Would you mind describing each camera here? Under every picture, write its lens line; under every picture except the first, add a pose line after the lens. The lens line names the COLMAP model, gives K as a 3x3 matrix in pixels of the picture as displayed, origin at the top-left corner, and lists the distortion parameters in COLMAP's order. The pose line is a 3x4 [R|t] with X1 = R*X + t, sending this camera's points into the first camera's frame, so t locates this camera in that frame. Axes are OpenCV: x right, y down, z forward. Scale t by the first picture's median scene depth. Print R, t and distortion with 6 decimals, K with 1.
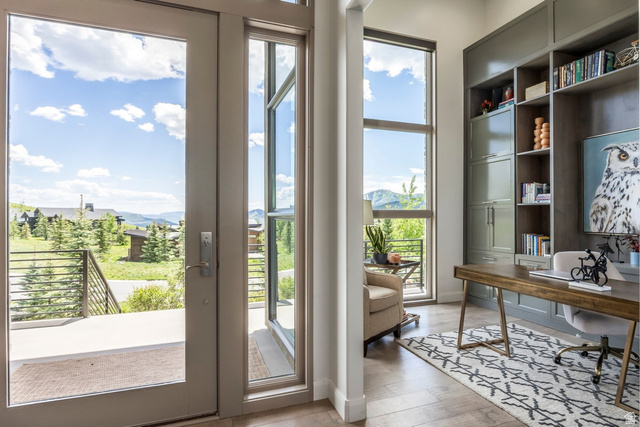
lens RADIAL K [[359.0, 0, 320.2], [0, 359.0, 219.2], [0, 0, 1]] dist [0.004934, 0.000574]
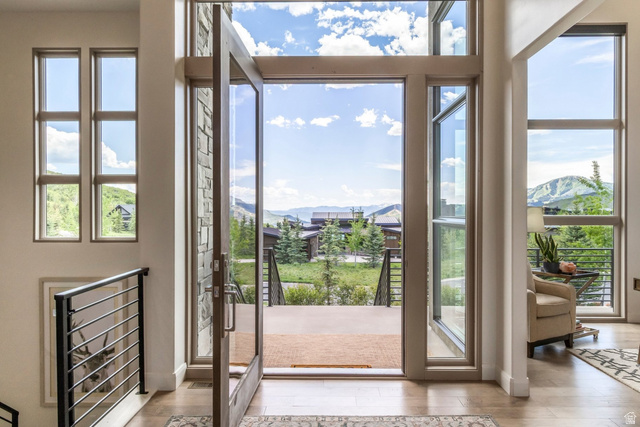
lens RADIAL K [[441.9, 0, 318.0], [0, 441.9, 210.0], [0, 0, 1]] dist [0.017411, -0.007475]
pose [[0.939489, 0.002762, -0.342568, -0.016524], [-0.007718, 0.999884, -0.013104, -0.026362], [0.342492, 0.014955, 0.939402, -0.361672]]
